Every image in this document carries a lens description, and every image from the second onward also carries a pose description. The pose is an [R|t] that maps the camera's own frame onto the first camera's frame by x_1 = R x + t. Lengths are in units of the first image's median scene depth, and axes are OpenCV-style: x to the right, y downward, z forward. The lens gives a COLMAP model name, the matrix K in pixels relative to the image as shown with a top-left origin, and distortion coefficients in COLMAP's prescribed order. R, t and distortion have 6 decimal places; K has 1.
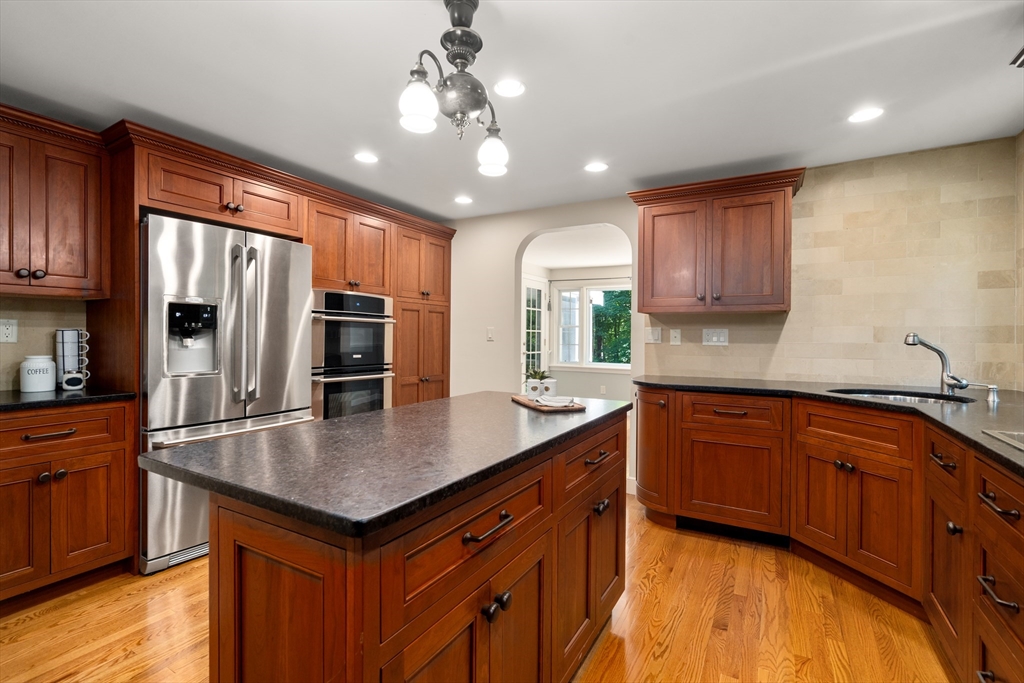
lens RADIAL K [[465.3, 0, 512.2], [0, 465.3, 338.6], [0, 0, 1]] dist [-0.003138, 0.001628]
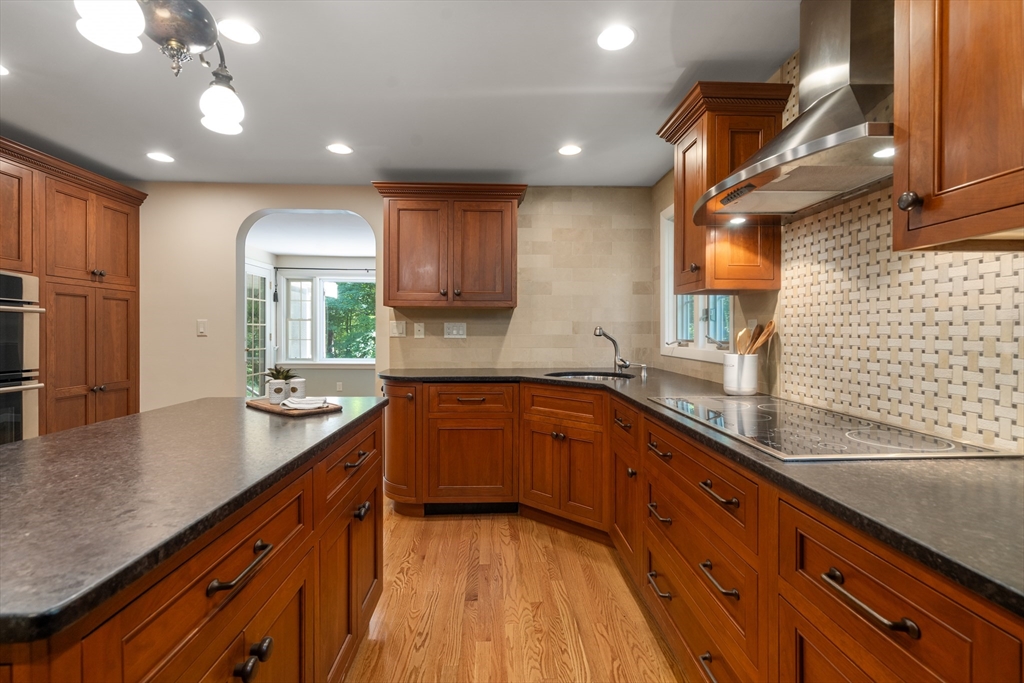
lens RADIAL K [[465.3, 0, 508.6], [0, 465.3, 336.2], [0, 0, 1]] dist [-0.003138, 0.001628]
pose [[0.849815, -0.010348, 0.526980, -0.032619], [0.006200, 0.999934, 0.009636, 0.000630], [-0.527045, -0.004921, 0.849823, 0.030645]]
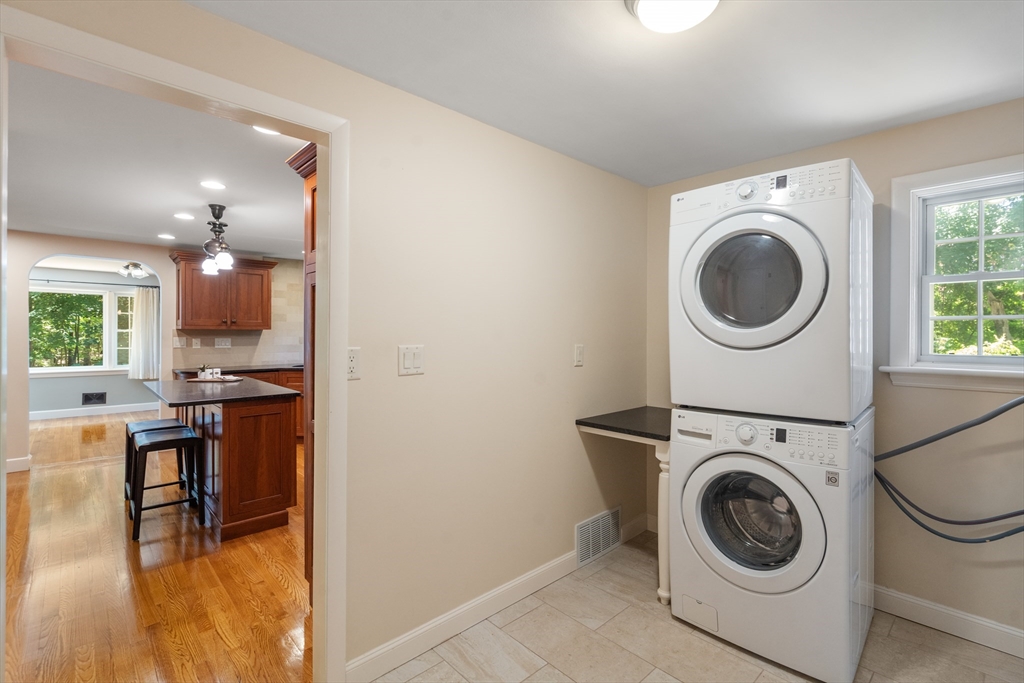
lens RADIAL K [[465.3, 0, 512.4], [0, 465.3, 333.9], [0, 0, 1]] dist [-0.003138, 0.001628]
pose [[0.285227, -0.008715, 0.958420, -1.203436], [0.002859, 0.999962, 0.008242, -0.064082], [-0.958456, 0.000389, 0.285241, -0.684270]]
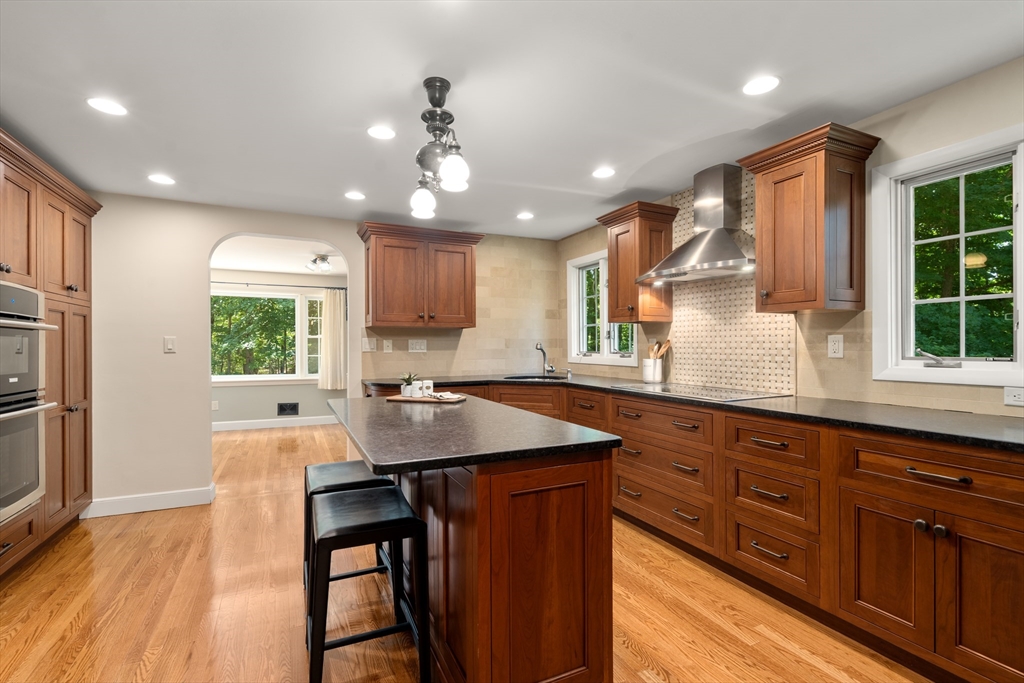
lens RADIAL K [[465.3, 0, 504.4], [0, 465.3, 349.2], [0, 0, 1]] dist [-0.003138, 0.001628]
pose [[0.571350, -0.014458, 0.820579, -0.657859], [0.010907, 0.999890, 0.010023, -0.006140], [-0.820634, 0.003224, 0.571445, 0.075739]]
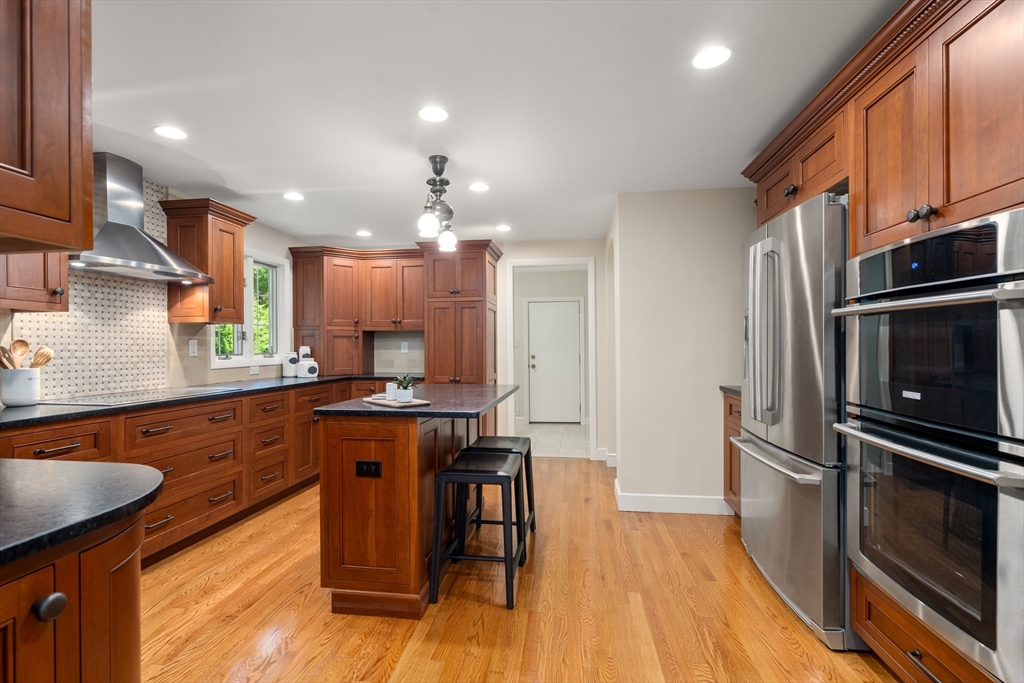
lens RADIAL K [[465.3, 0, 511.3], [0, 465.3, 342.3], [0, 0, 1]] dist [-0.003138, 0.001628]
pose [[-0.924162, -0.005164, -0.381965, 0.200391], [-0.002824, 0.999974, -0.006688, -0.006046], [0.381989, -0.005103, -0.924153, 1.720635]]
